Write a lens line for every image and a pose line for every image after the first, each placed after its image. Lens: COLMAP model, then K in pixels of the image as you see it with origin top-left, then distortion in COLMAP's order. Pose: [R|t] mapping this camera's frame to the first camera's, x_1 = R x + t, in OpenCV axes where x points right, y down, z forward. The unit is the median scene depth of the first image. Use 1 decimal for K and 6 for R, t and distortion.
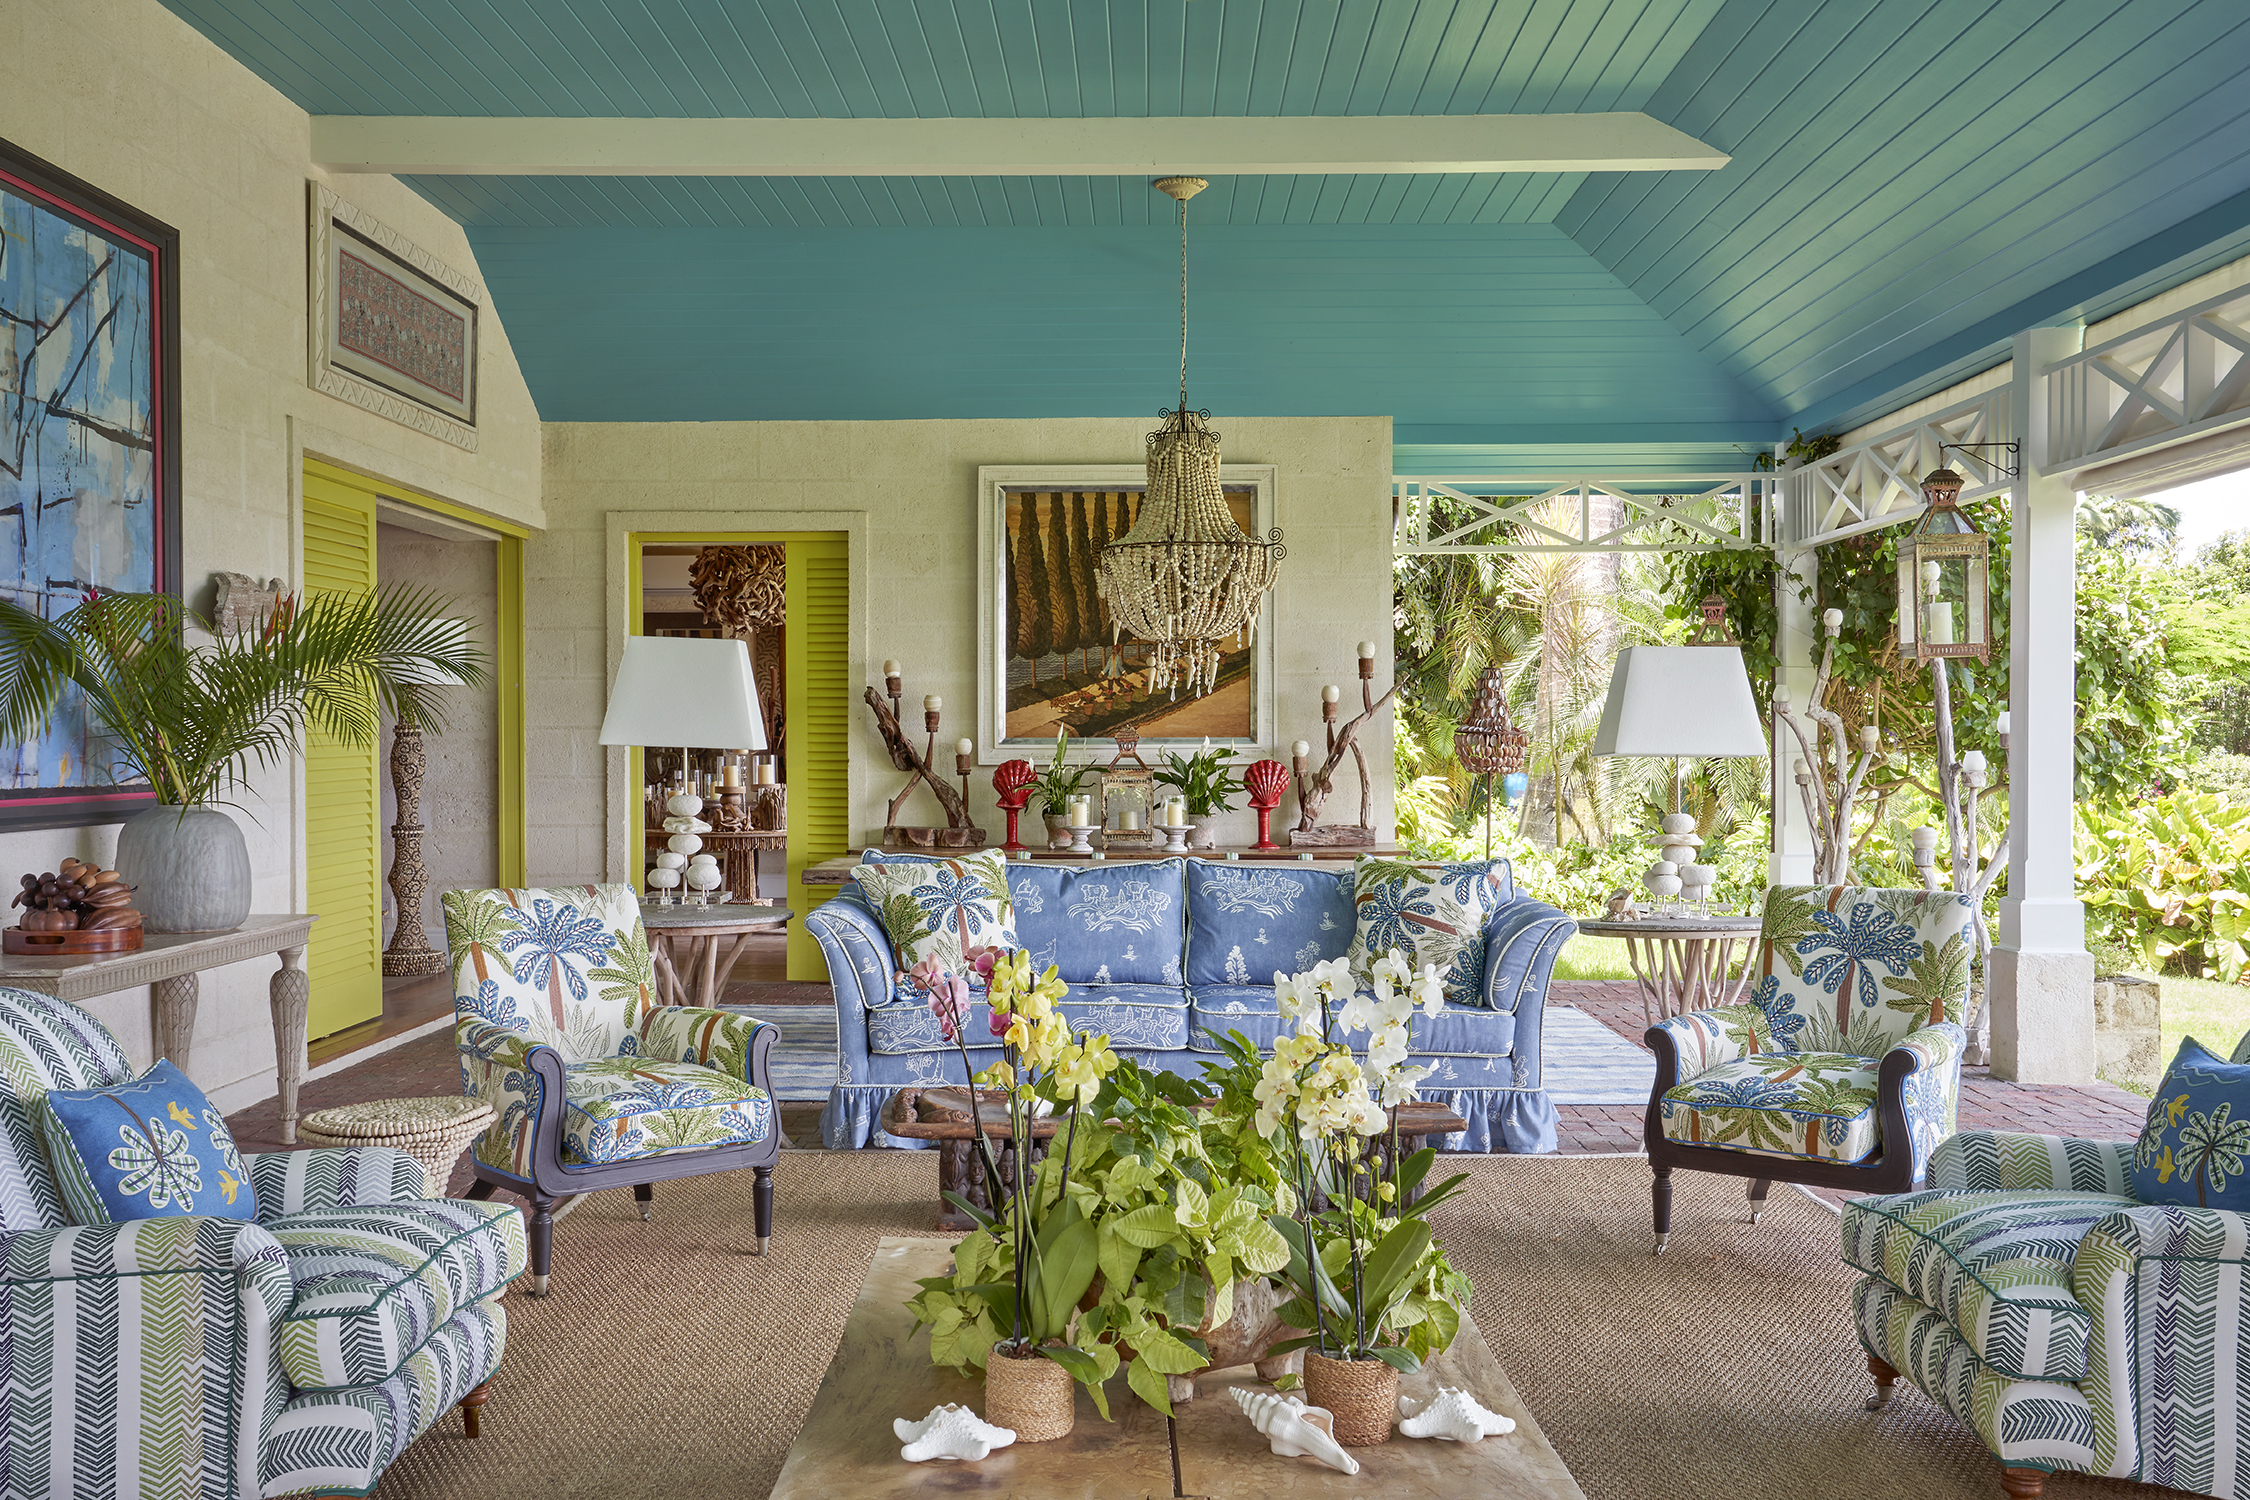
lens RADIAL K [[2539.0, 0, 1125.0], [0, 2539.0, 750.0], [0, 0, 1]] dist [-0.022685, 1.111420]
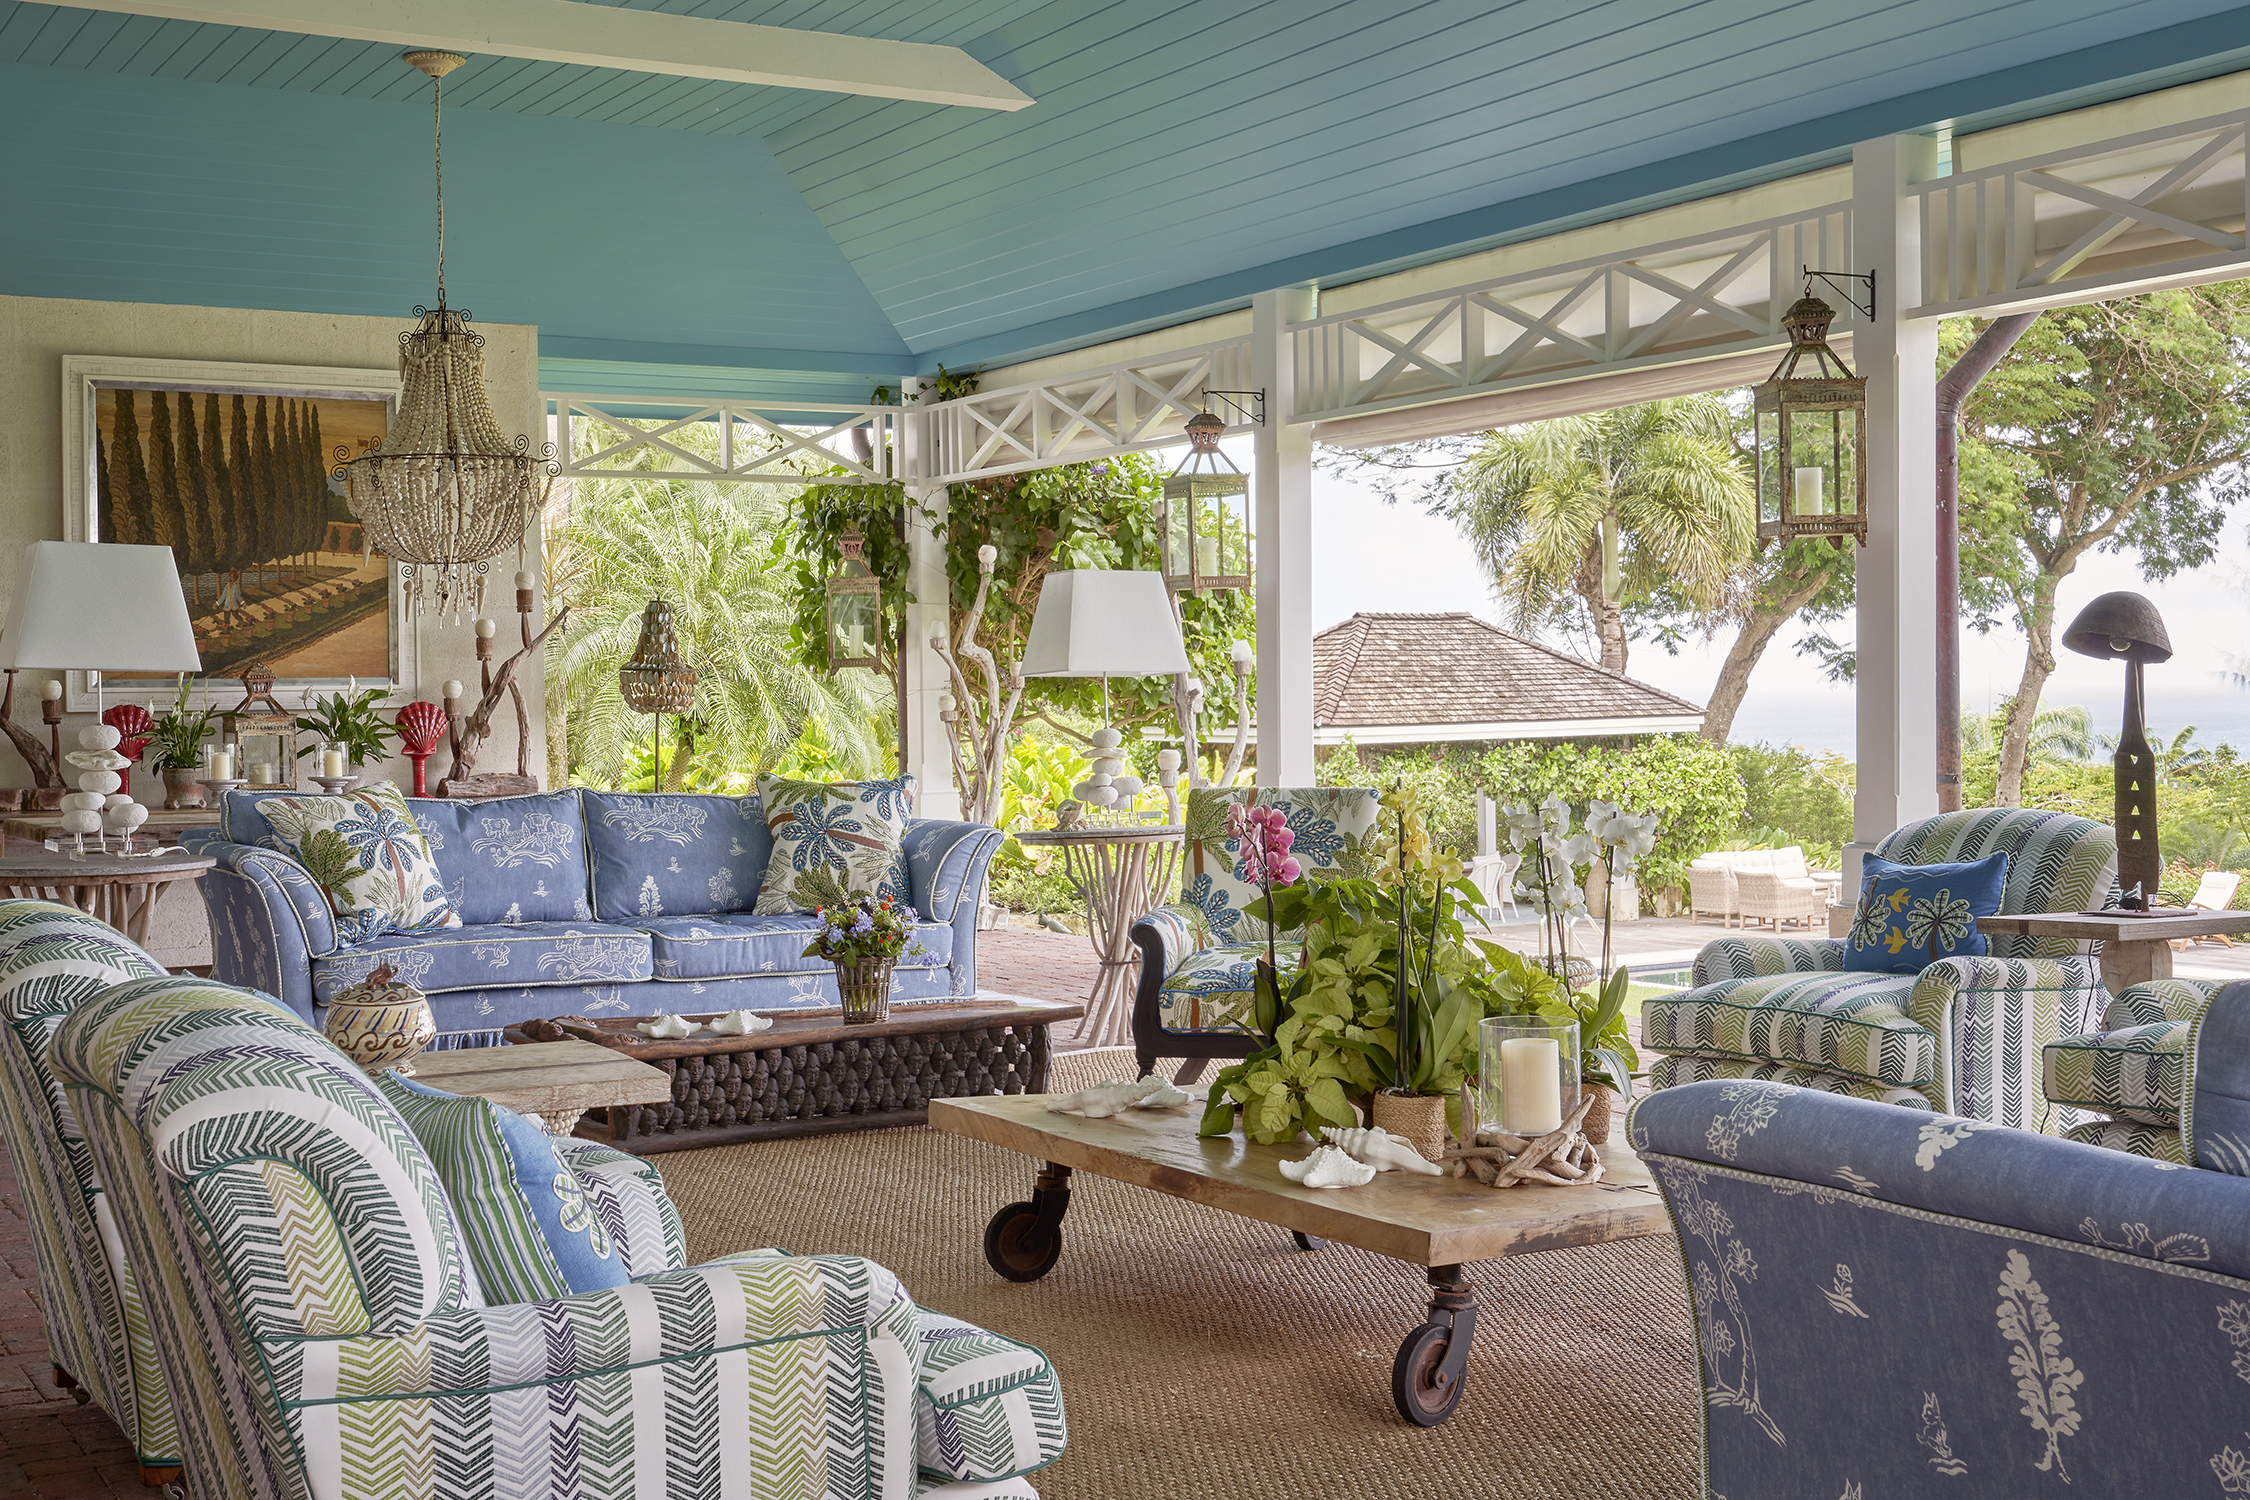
lens RADIAL K [[3005.8, 0, 1122.4], [0, 3005.8, 601.6], [0, 0, 1]] dist [0.273957, 0.019640]
pose [[0.877522, 0.007697, 0.479474, -0.266338], [0.013898, 0.999043, -0.041473, 0.018320], [-0.479335, 0.043057, 0.876575, -0.066282]]
